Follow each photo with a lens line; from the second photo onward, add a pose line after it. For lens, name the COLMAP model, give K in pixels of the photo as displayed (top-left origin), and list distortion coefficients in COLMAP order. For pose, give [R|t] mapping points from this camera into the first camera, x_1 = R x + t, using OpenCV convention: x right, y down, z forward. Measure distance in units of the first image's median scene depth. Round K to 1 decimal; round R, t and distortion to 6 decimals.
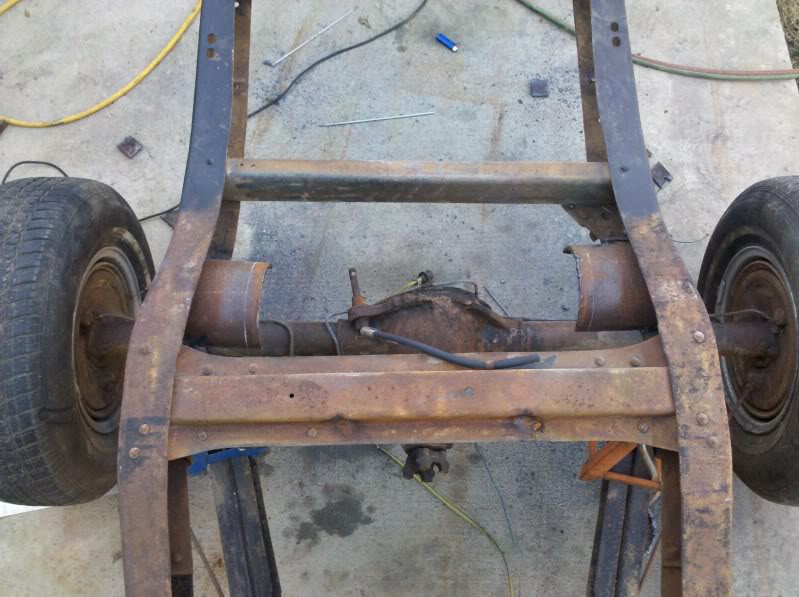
lens RADIAL K [[780.5, 0, 388.4], [0, 780.5, 296.2], [0, 0, 1]] dist [0.013916, -0.018813]
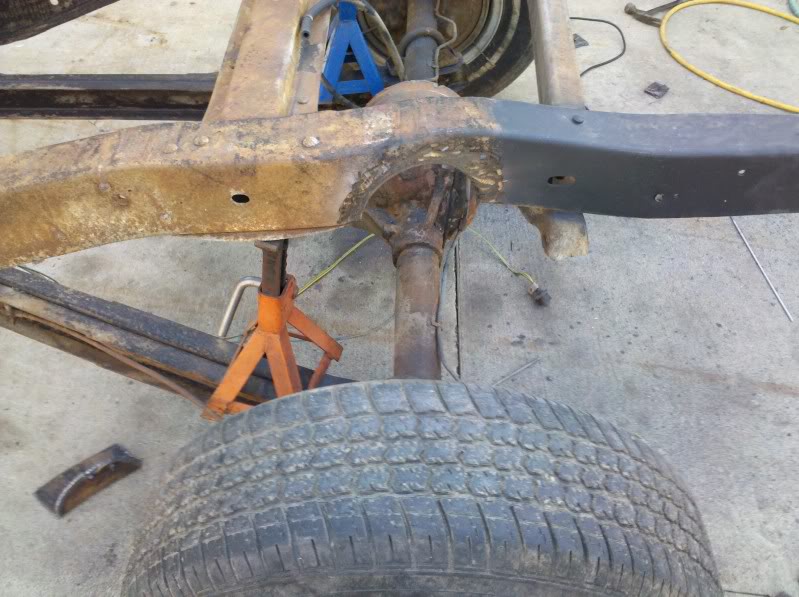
lens RADIAL K [[780.5, 0, 388.4], [0, 780.5, 296.2], [0, 0, 1]] dist [0.013916, -0.018813]
pose [[-0.016670, 0.753983, -0.656682, 0.894524], [-0.924101, 0.239163, 0.298058, -0.181017], [0.381785, 0.611809, 0.692770, 0.551753]]
